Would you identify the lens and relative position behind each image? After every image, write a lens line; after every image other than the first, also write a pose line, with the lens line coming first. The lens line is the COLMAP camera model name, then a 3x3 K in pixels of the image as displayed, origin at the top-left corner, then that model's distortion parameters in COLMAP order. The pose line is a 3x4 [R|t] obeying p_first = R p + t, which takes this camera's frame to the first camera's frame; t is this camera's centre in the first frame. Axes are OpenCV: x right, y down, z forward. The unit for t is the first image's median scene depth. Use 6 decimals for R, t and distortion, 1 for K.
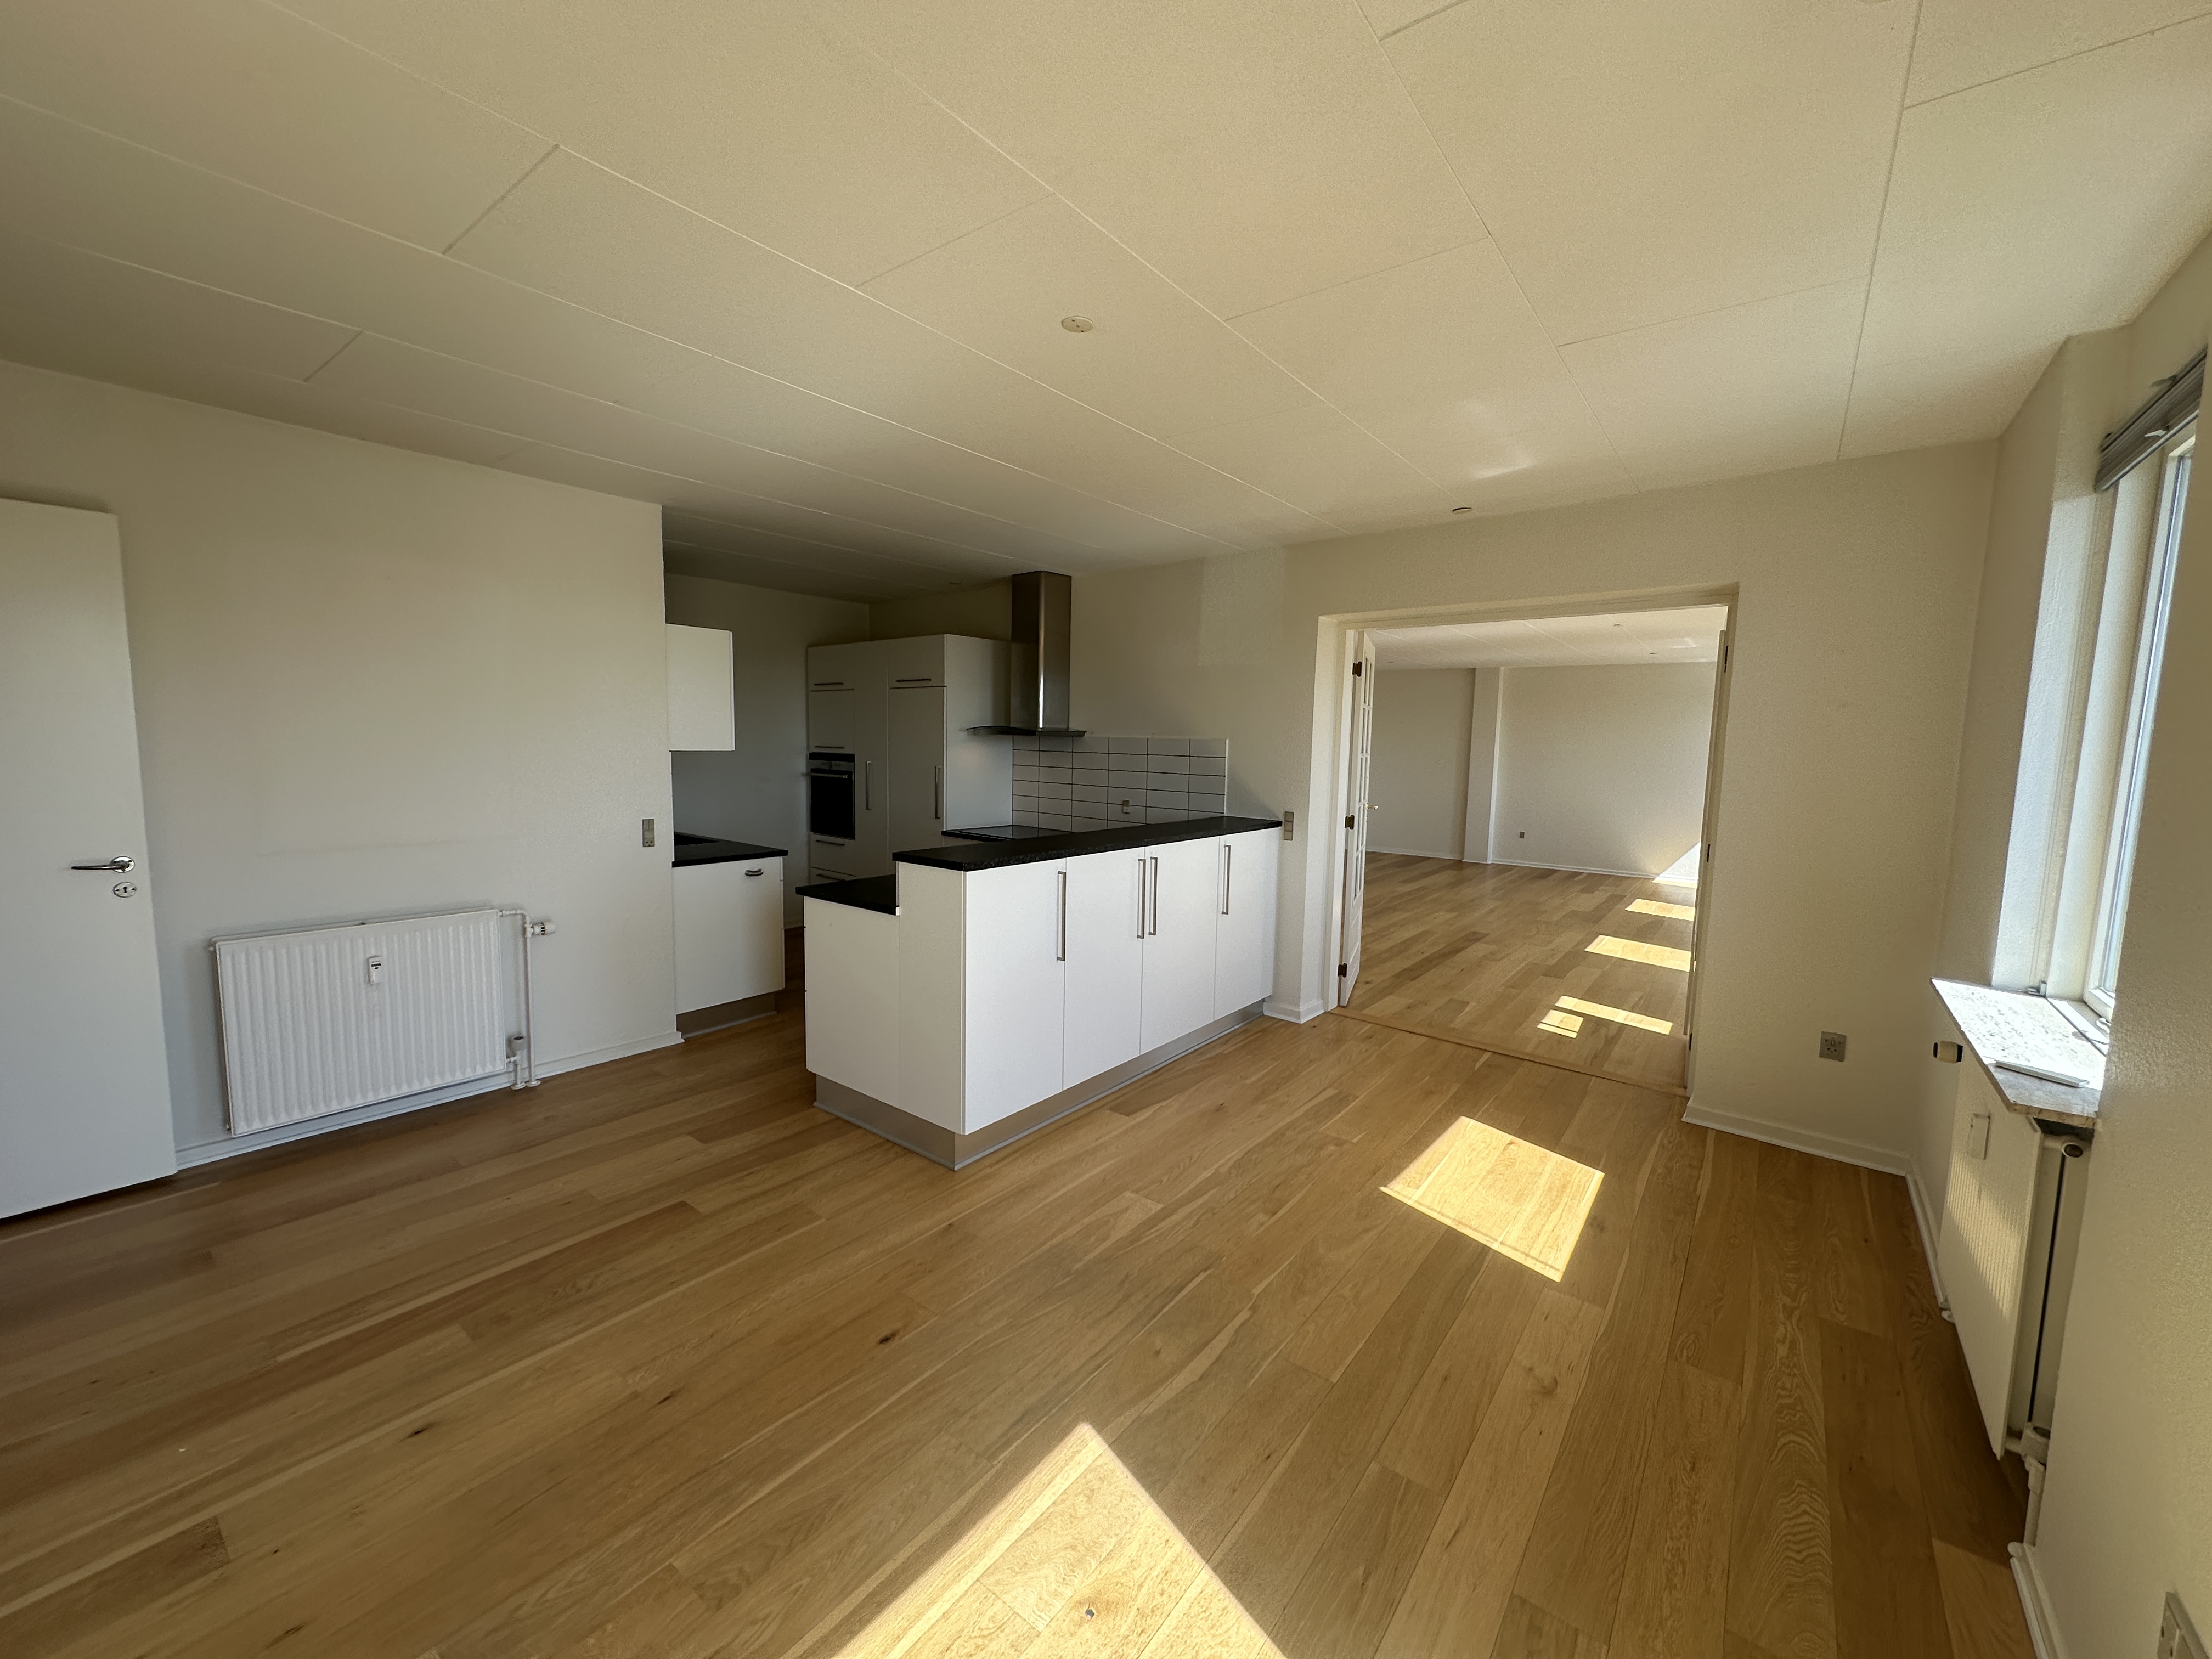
lens RADIAL K [[879.8, 0, 1111.2], [0, 879.8, 820.1], [0, 0, 1]] dist [-0.001750, -0.000030]
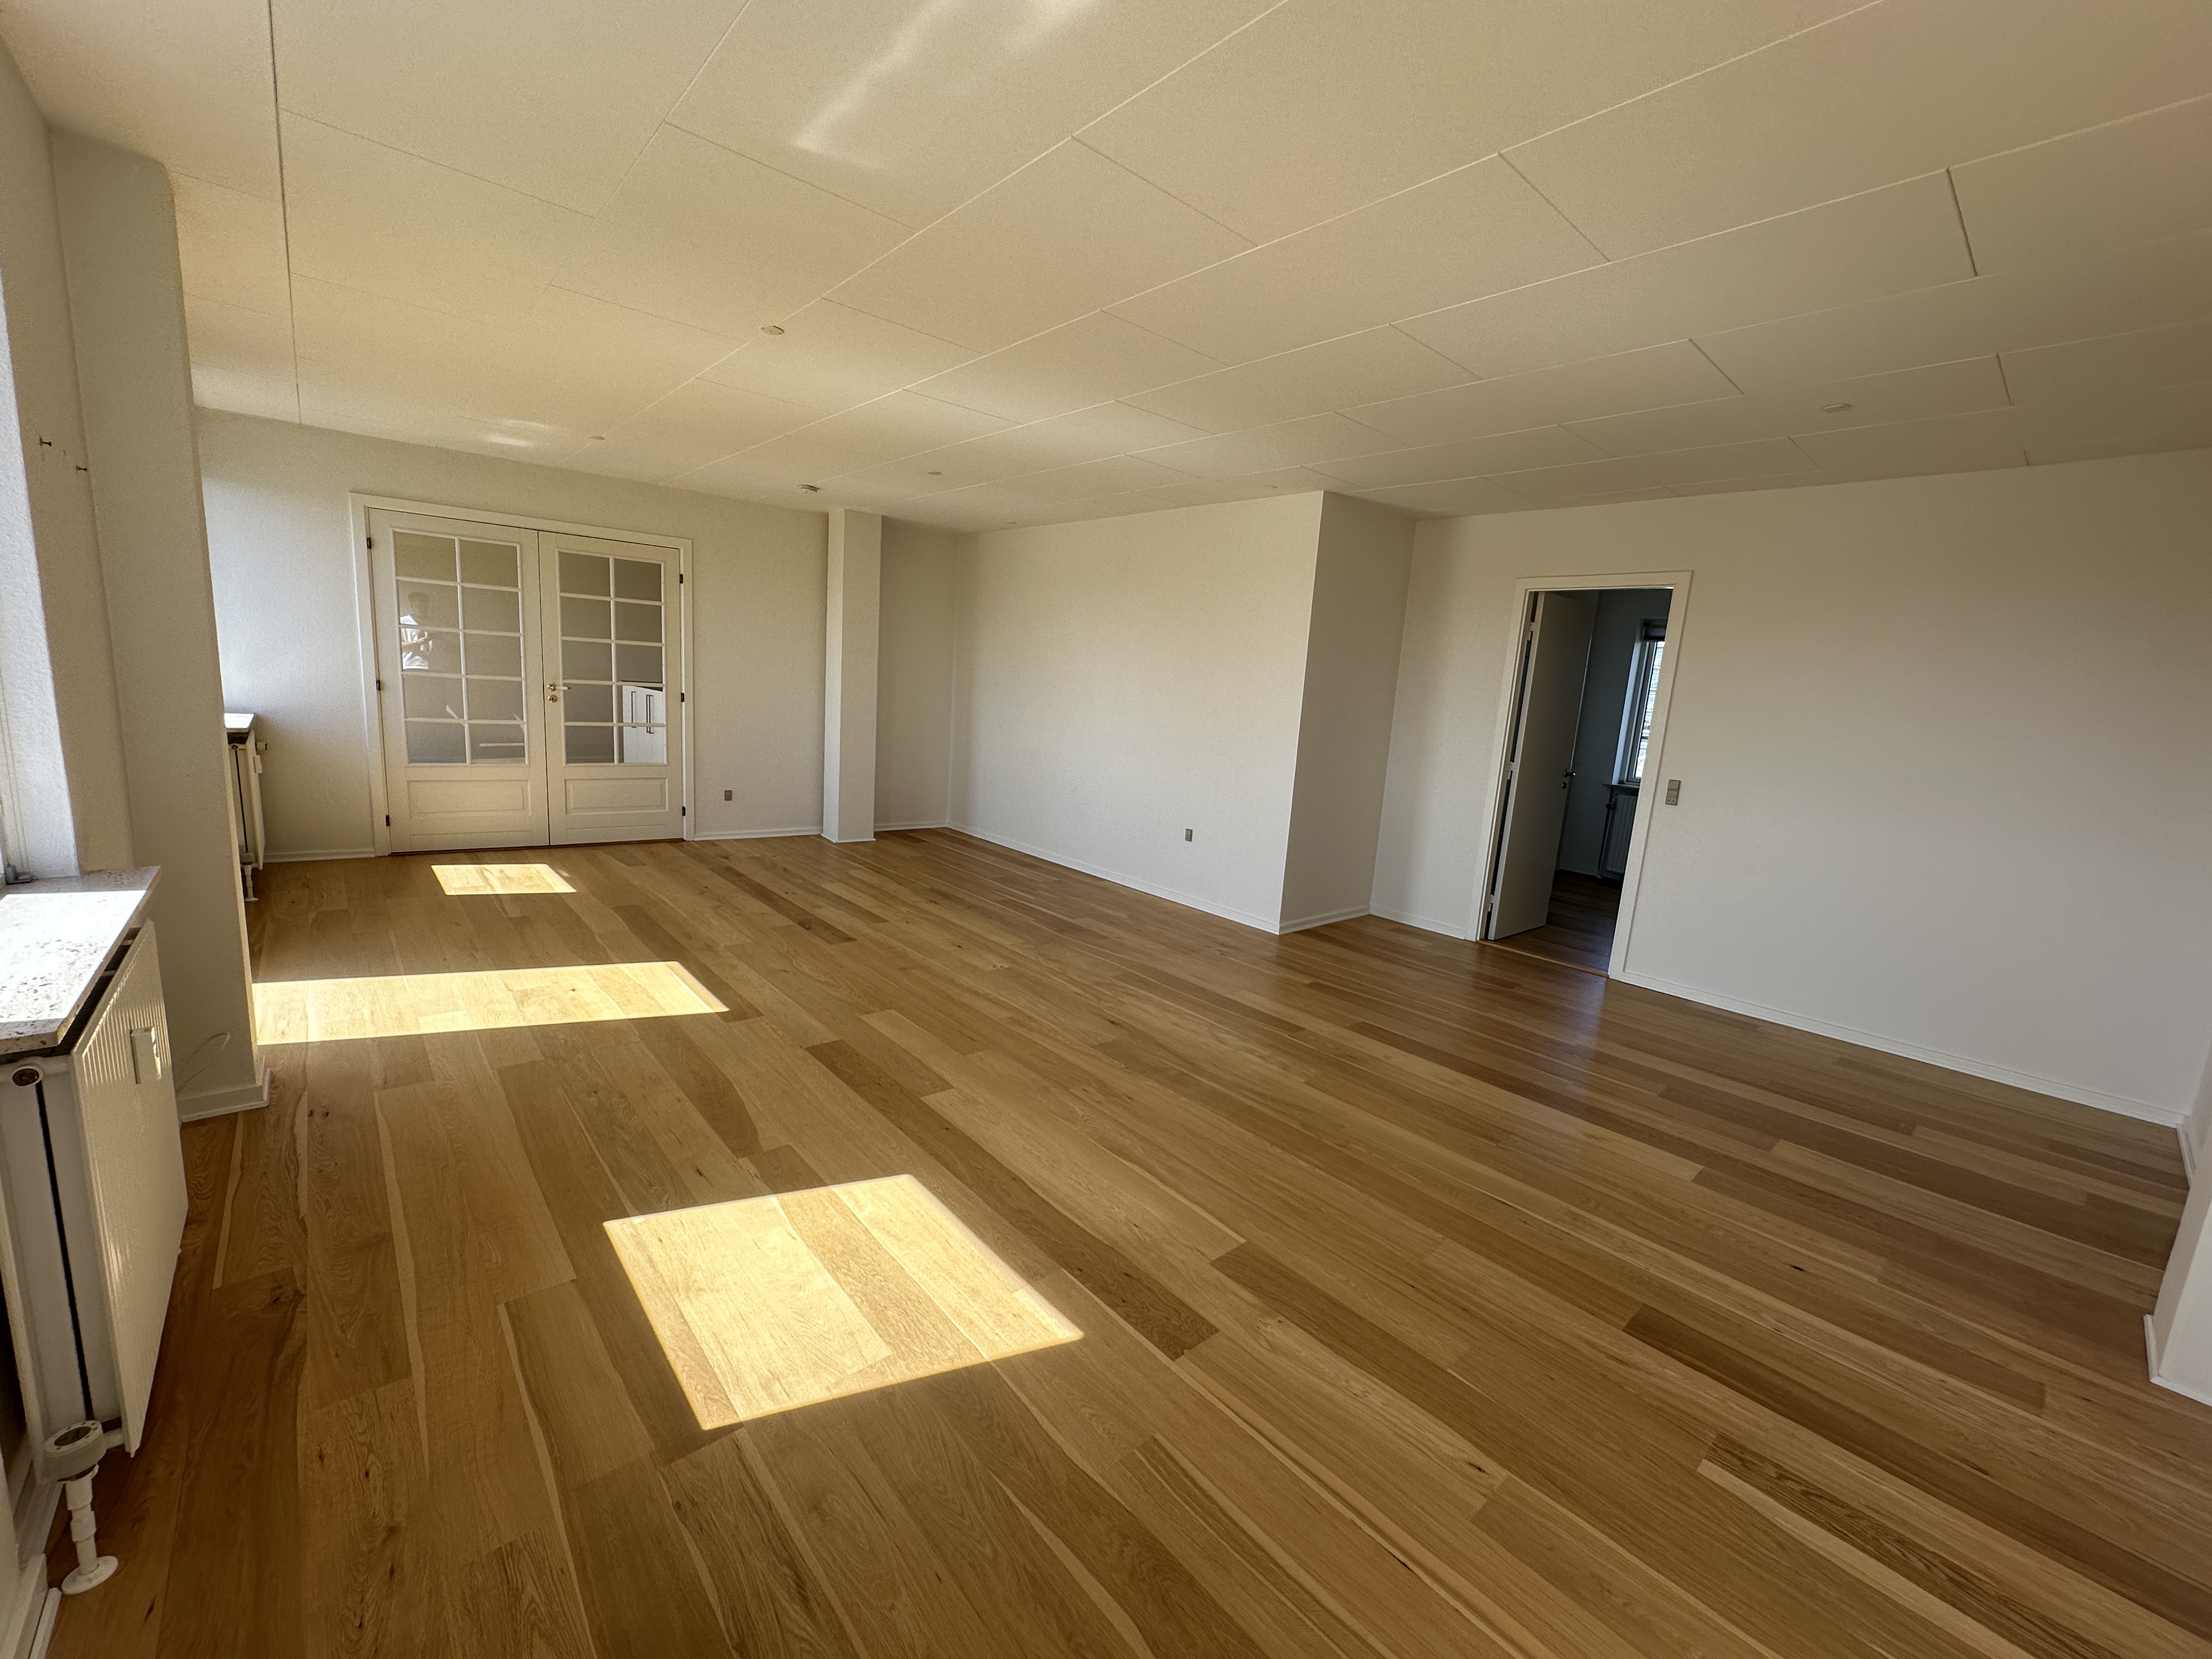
lens RADIAL K [[879.8, 0, 1101.9], [0, 879.8, 830.1], [0, 0, 1]] dist [-0.001750, -0.000030]
pose [[-0.197589, 0.130794, -0.971520, 1.302562], [-0.158985, 0.973662, 0.163417, -0.108417], [0.967307, 0.186747, -0.171590, 1.682718]]
